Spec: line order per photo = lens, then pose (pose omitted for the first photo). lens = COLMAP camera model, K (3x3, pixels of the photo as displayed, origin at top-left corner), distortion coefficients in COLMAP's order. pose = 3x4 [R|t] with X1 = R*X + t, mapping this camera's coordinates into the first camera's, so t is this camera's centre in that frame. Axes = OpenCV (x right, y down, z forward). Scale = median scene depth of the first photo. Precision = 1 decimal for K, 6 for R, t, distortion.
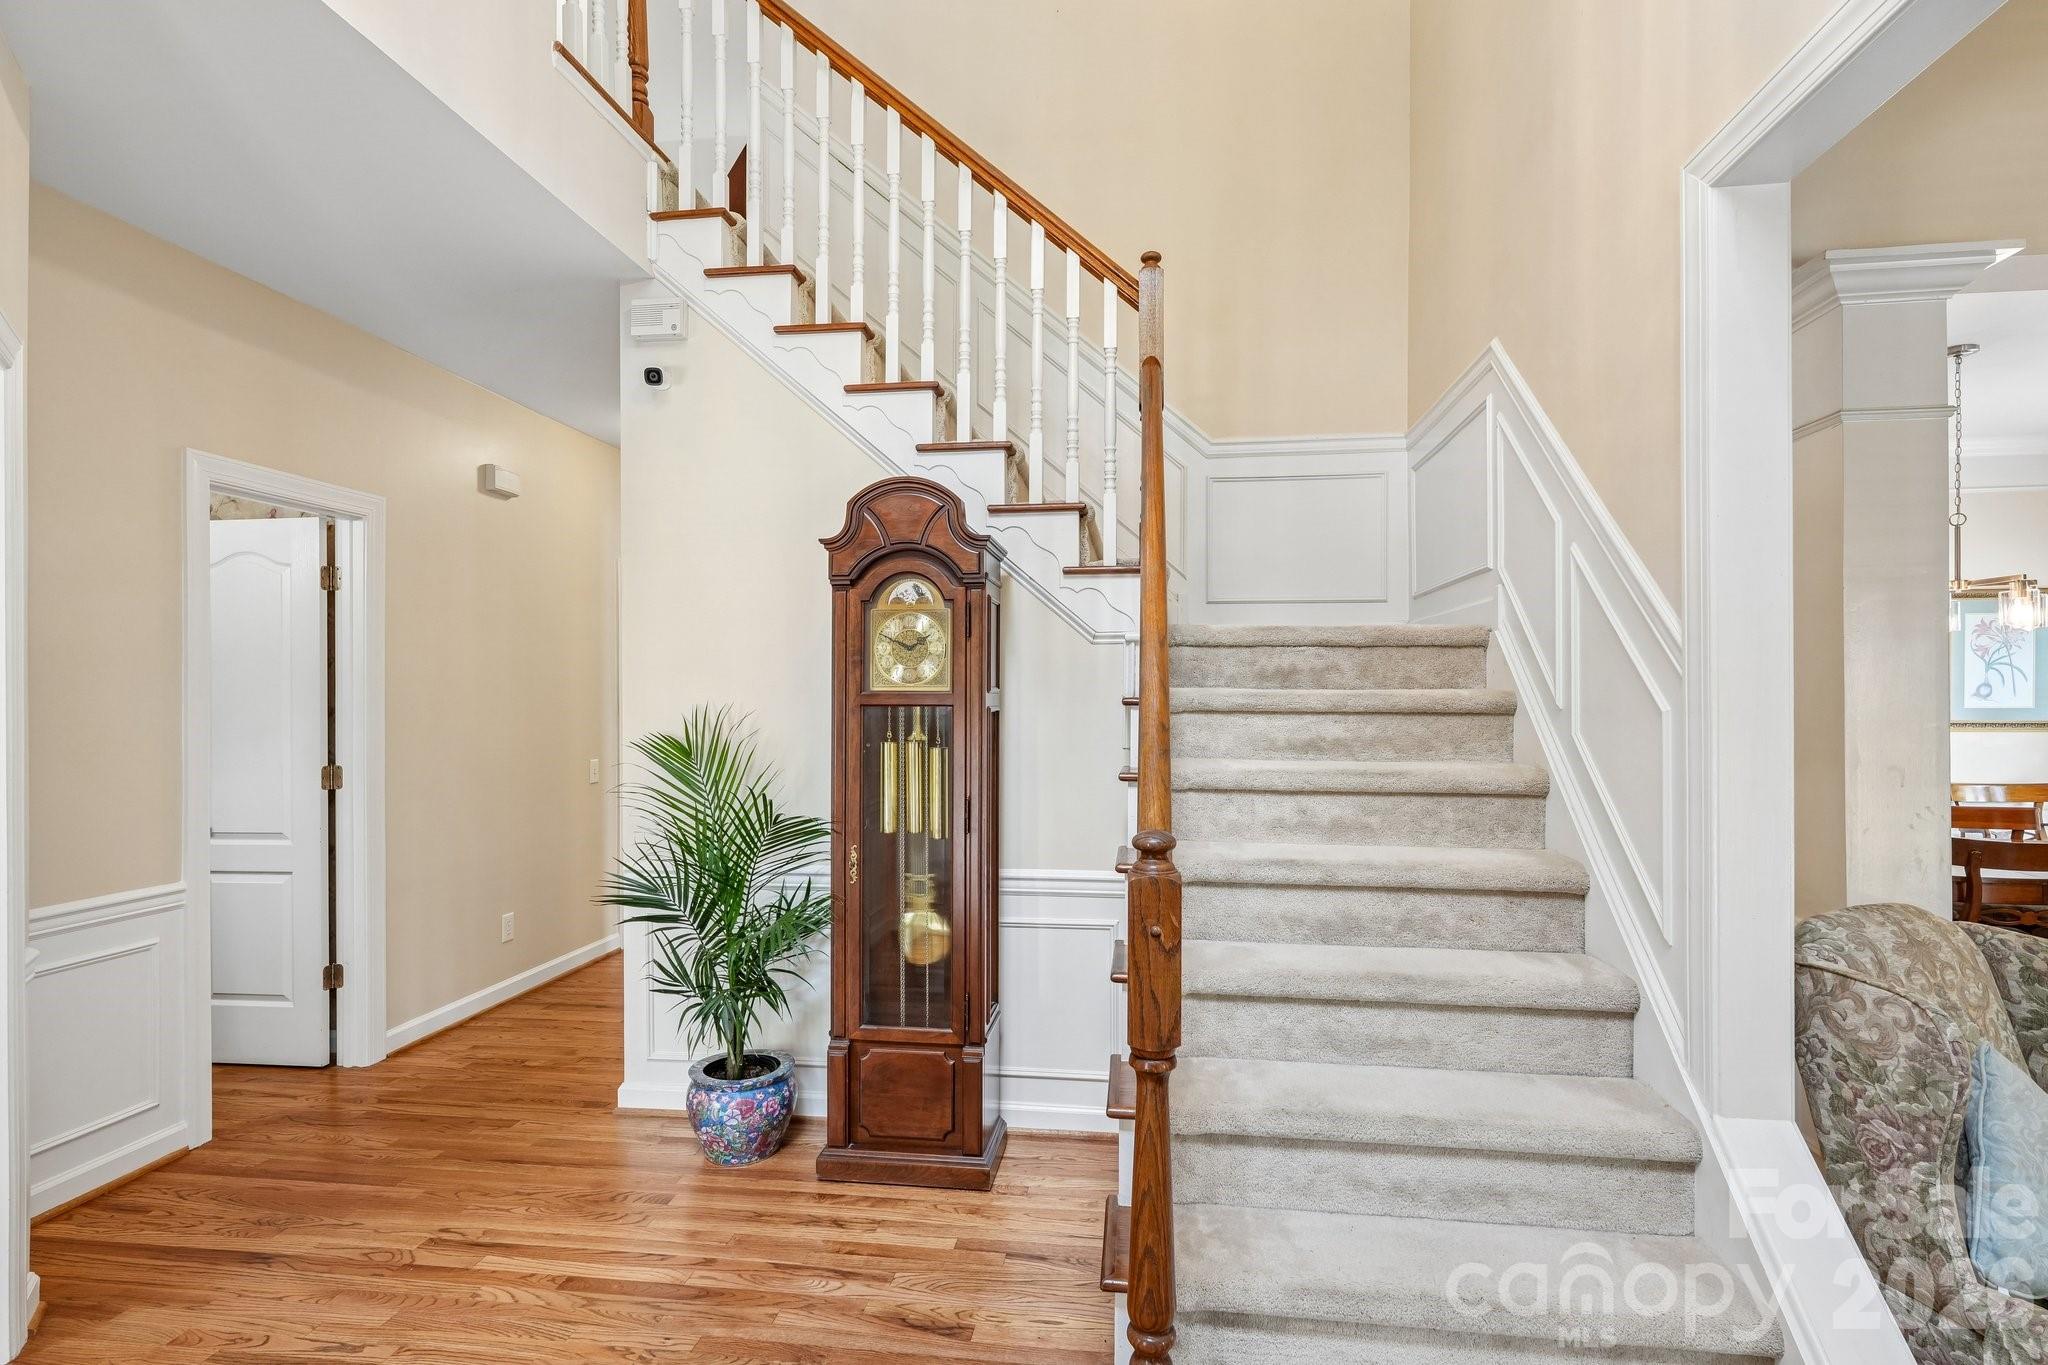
lens RADIAL K [[1006.9, 0, 1023.7], [0, 1006.9, 690.0], [0, 0, 1]] dist [0.000711, 0.001207]
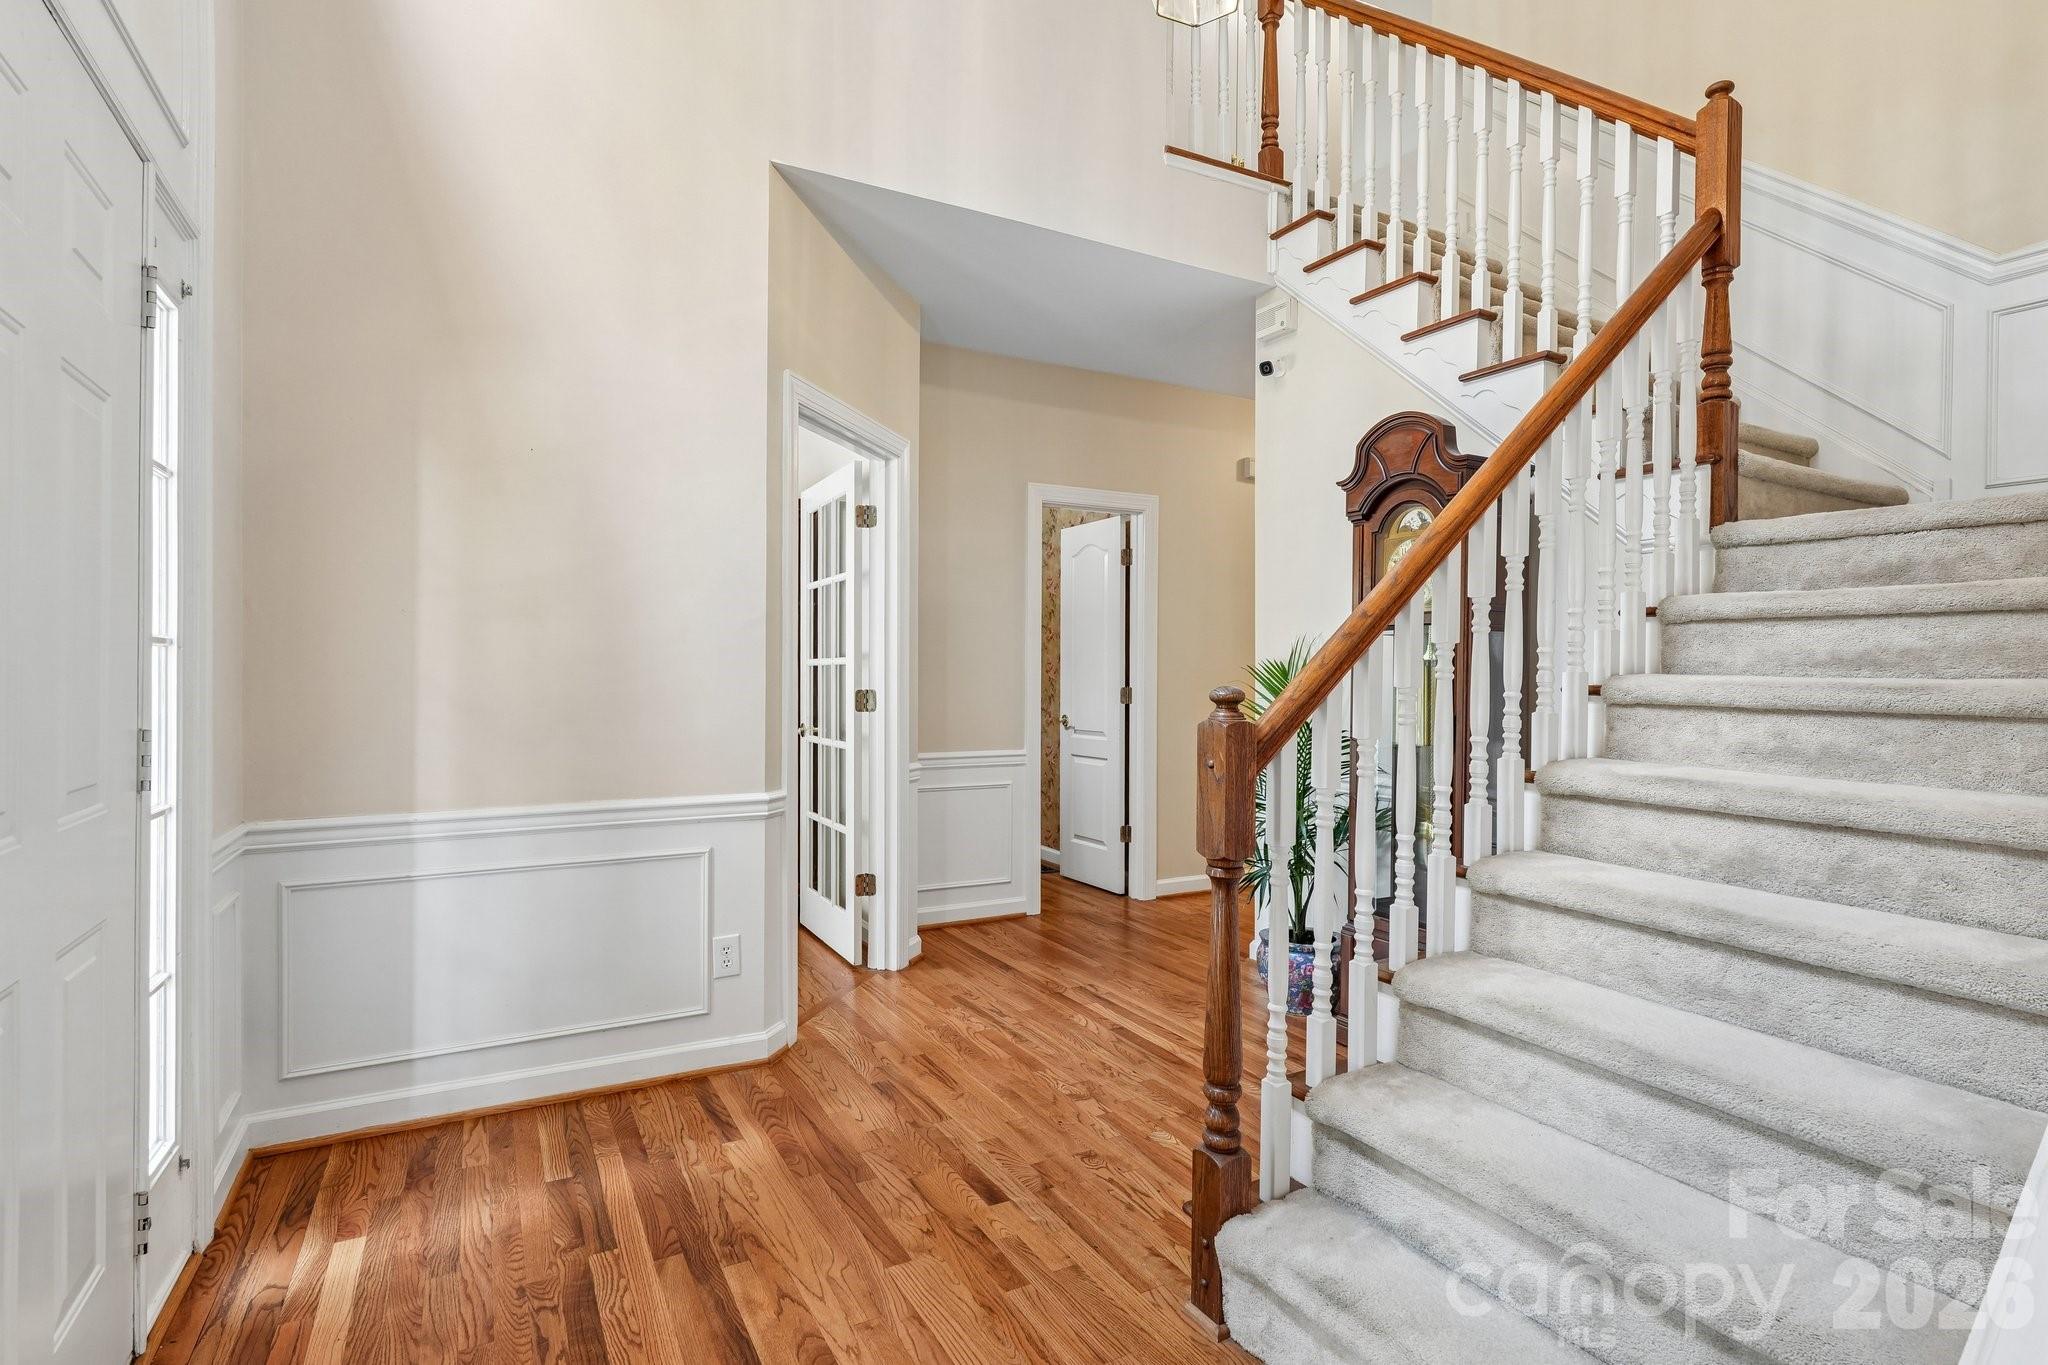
lens RADIAL K [[1006.9, 0, 1027.3], [0, 1006.9, 674.1], [0, 0, 1]] dist [0.000711, 0.001207]
pose [[0.598398, 0.006361, -0.801174, 0.509684], [-0.000982, 0.999974, 0.007206, 0.060677], [0.801199, -0.003525, 0.598388, 0.033522]]
